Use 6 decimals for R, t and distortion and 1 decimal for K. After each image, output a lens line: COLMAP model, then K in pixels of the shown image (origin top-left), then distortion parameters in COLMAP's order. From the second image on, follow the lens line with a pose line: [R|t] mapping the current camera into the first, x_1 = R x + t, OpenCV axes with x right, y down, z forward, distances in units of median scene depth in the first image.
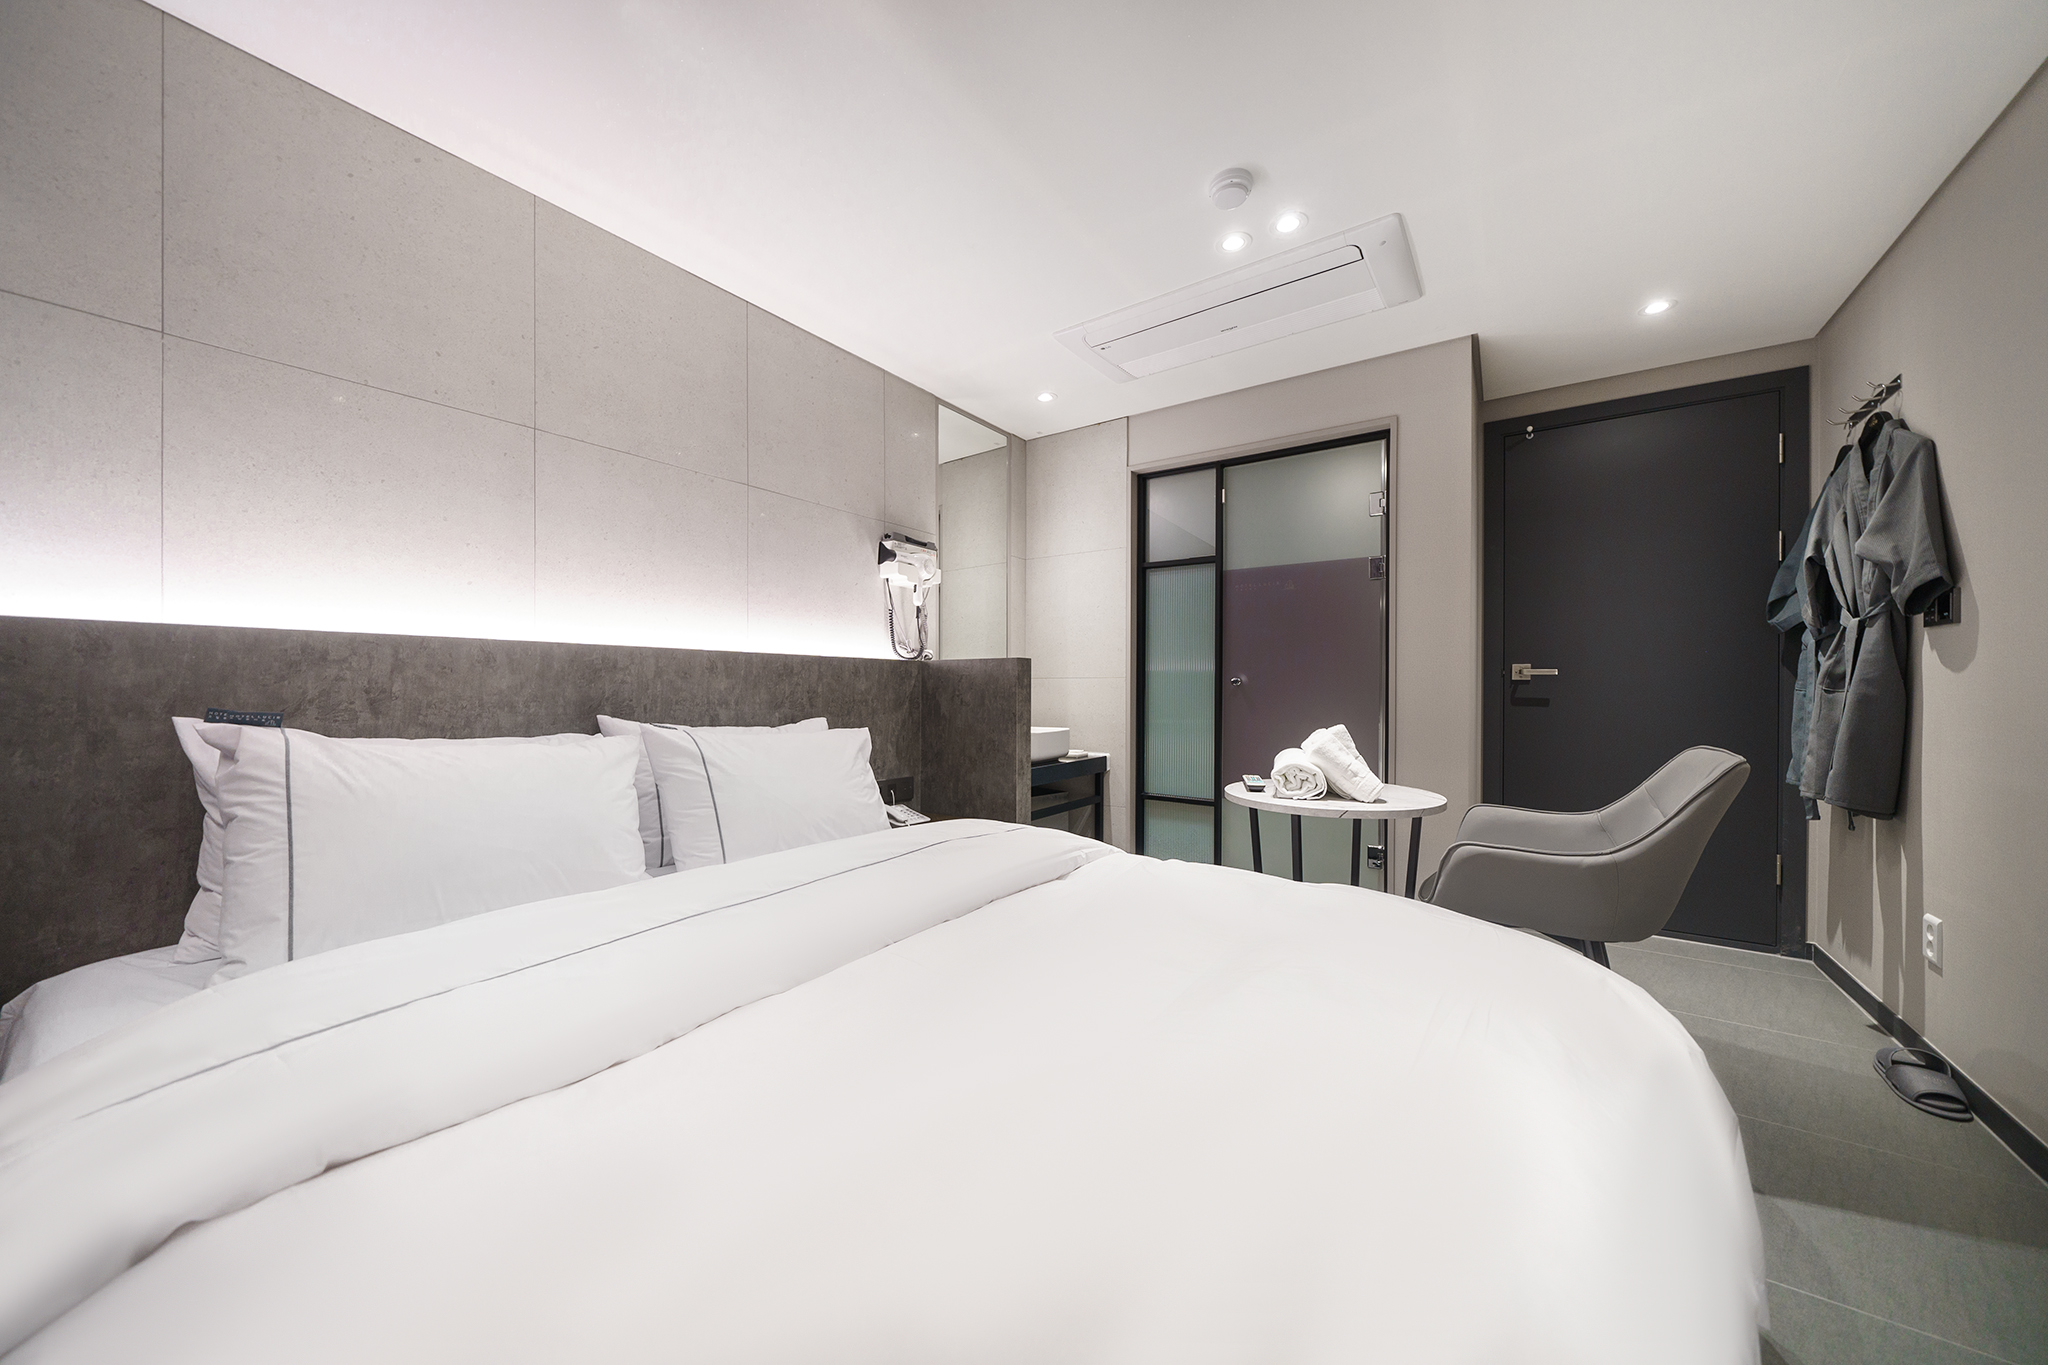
lens RADIAL K [[696.9, 0, 1015.6], [0, 696.9, 693.5], [0, 0, 1]] dist [0.000050, 0.000019]
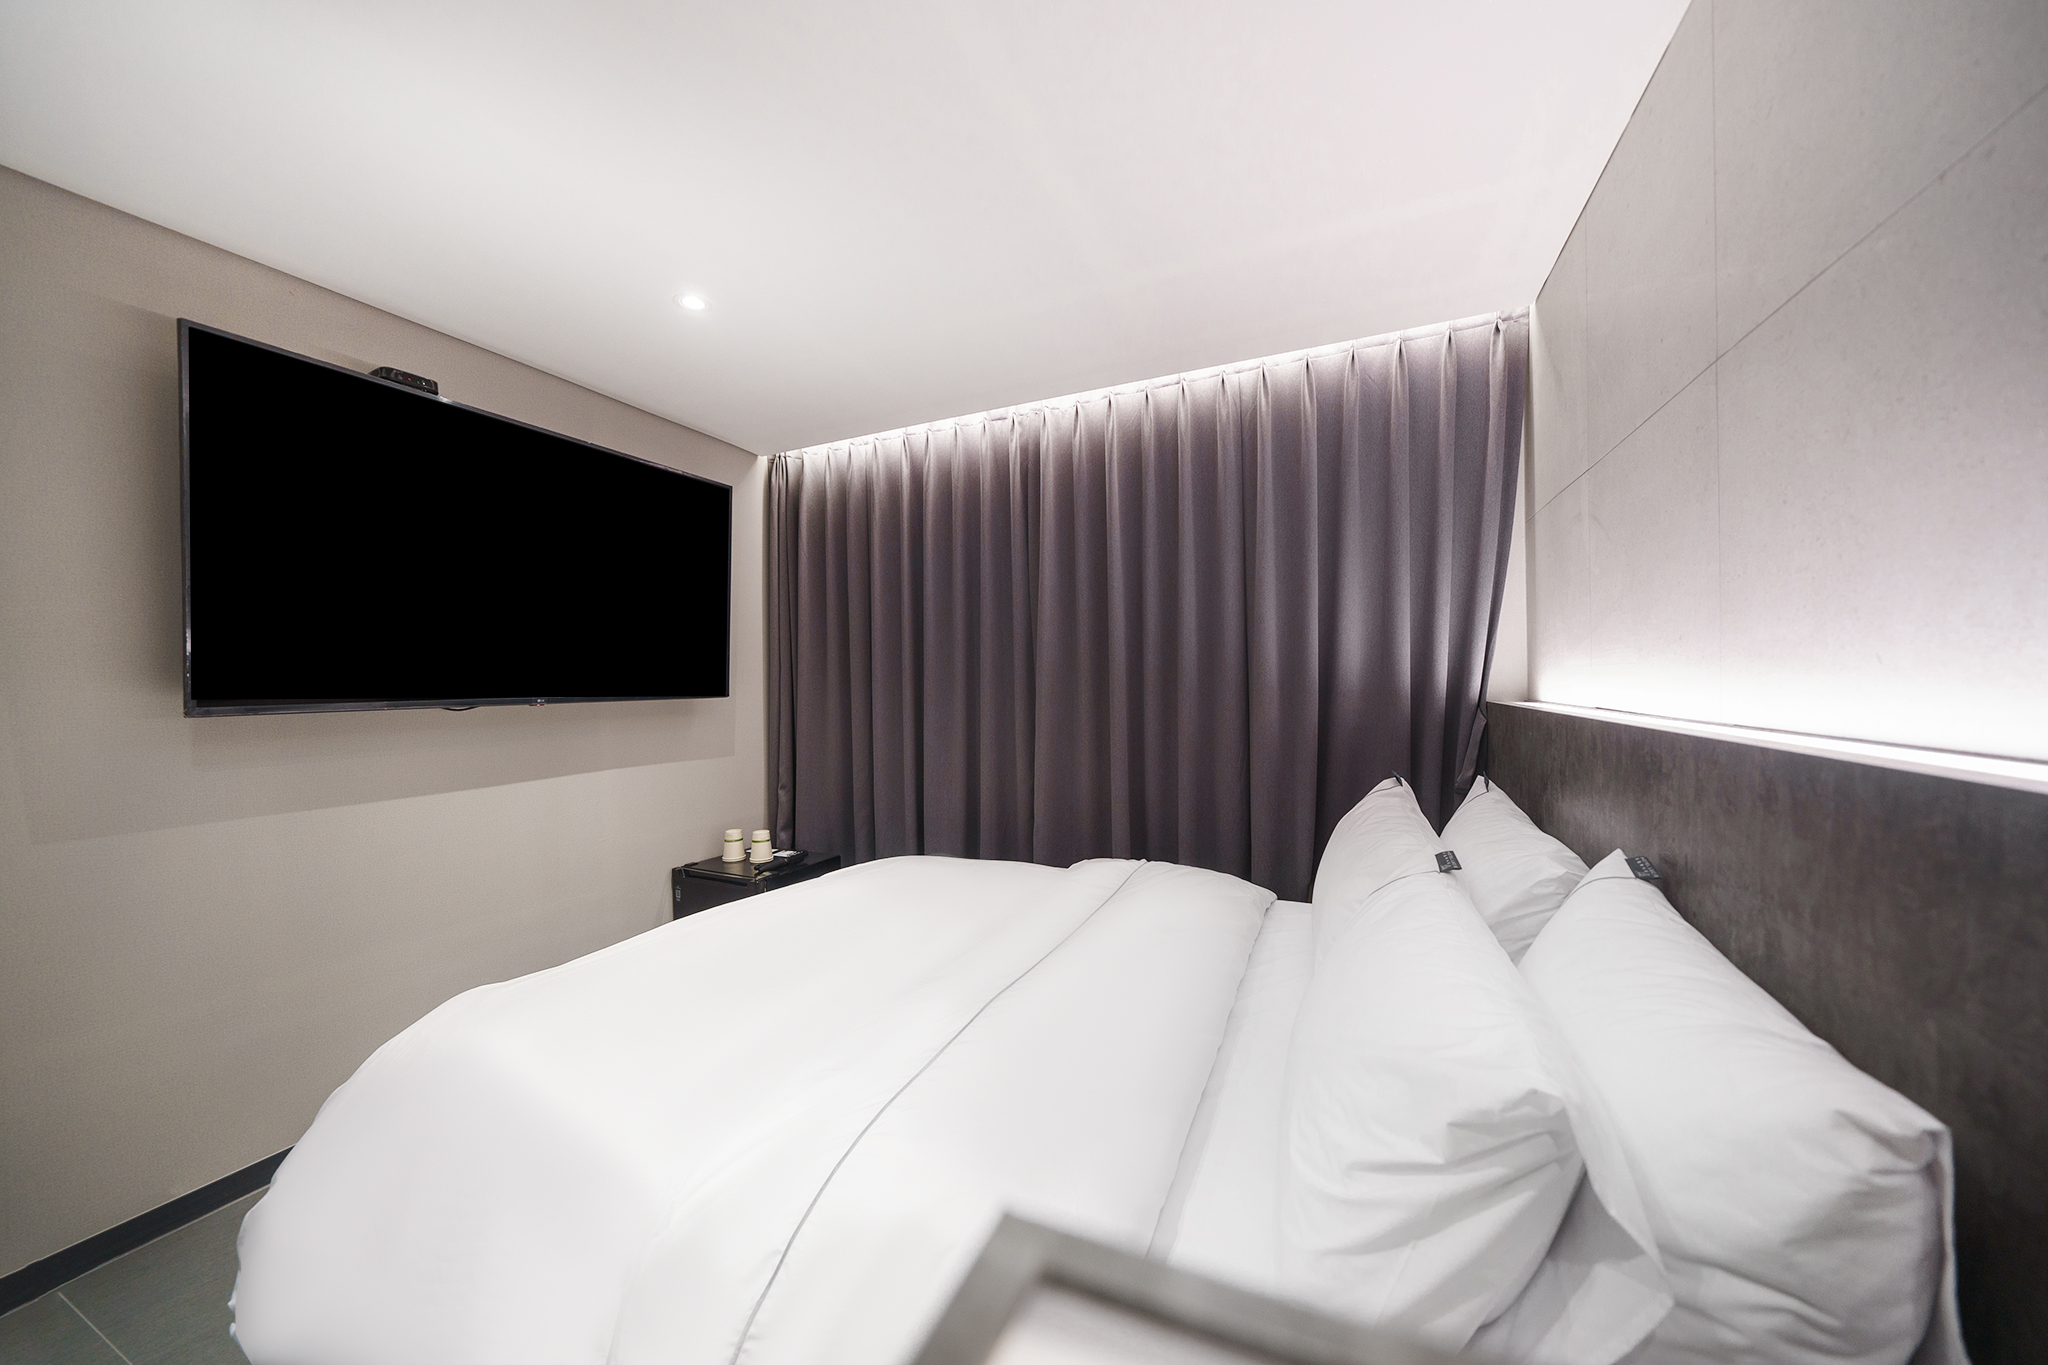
lens RADIAL K [[702.7, 0, 1024.0], [0, 702.7, 682.5], [0, 0, 1]] dist [-0.000057, -0.000035]
pose [[-0.979827, -0.006397, -0.199745, 0.010903], [-0.010143, 0.999791, 0.017734, -0.093549], [0.199589, 0.019402, -0.979688, 1.216944]]
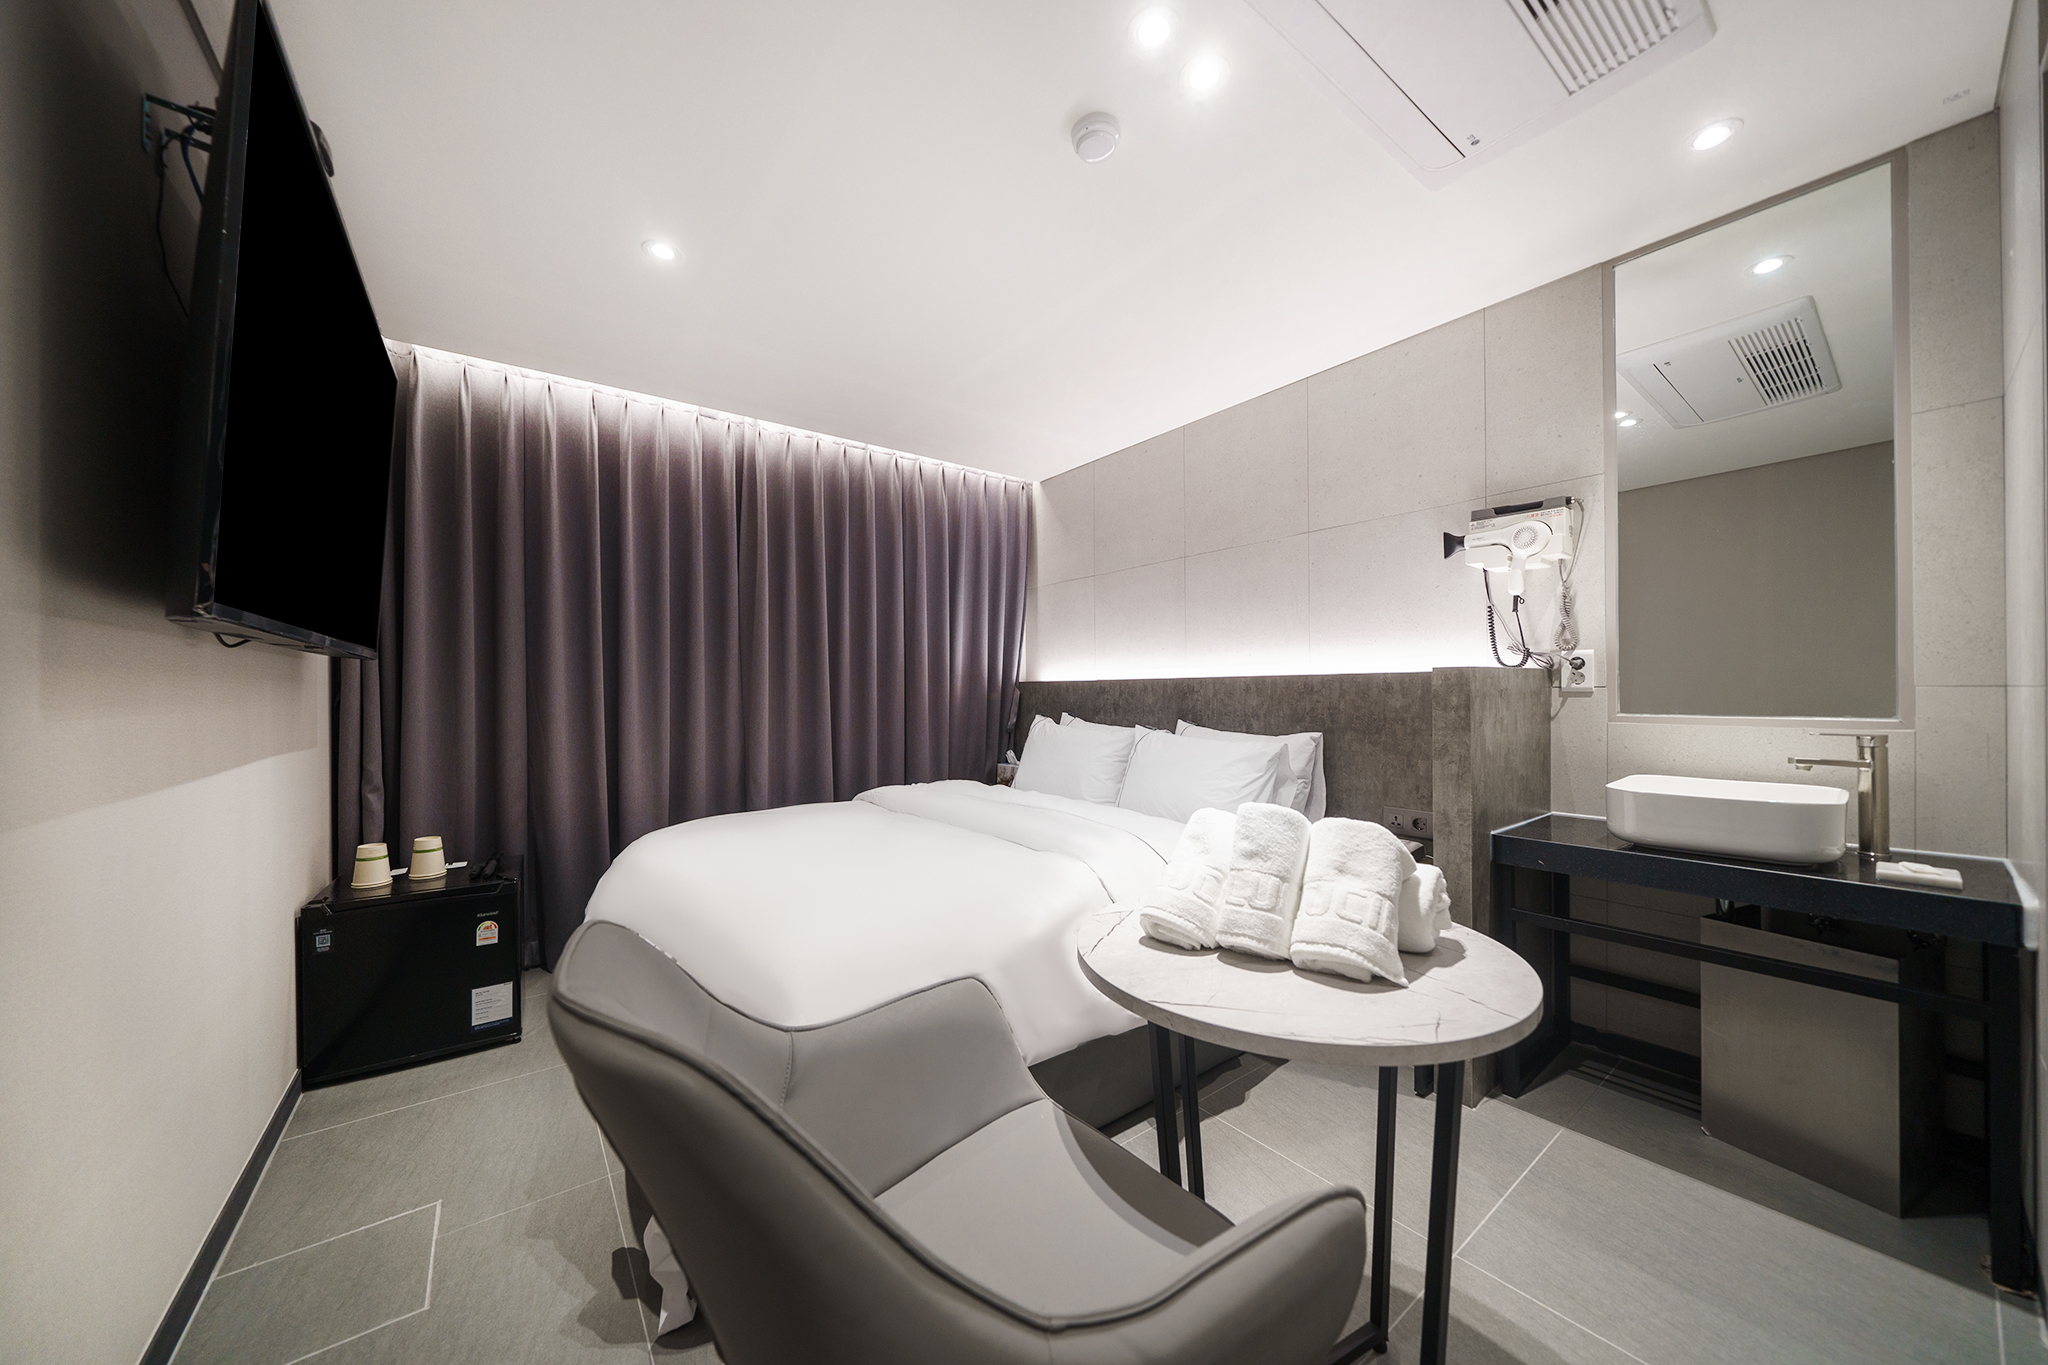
lens RADIAL K [[696.9, 0, 1015.6], [0, 696.9, 693.5], [0, 0, 1]] dist [0.000050, 0.000019]
pose [[-0.305768, -0.020511, -0.951885, 0.931535], [-0.021532, 0.999661, -0.014624, 0.000984], [0.951863, 0.016024, -0.306106, 0.942669]]
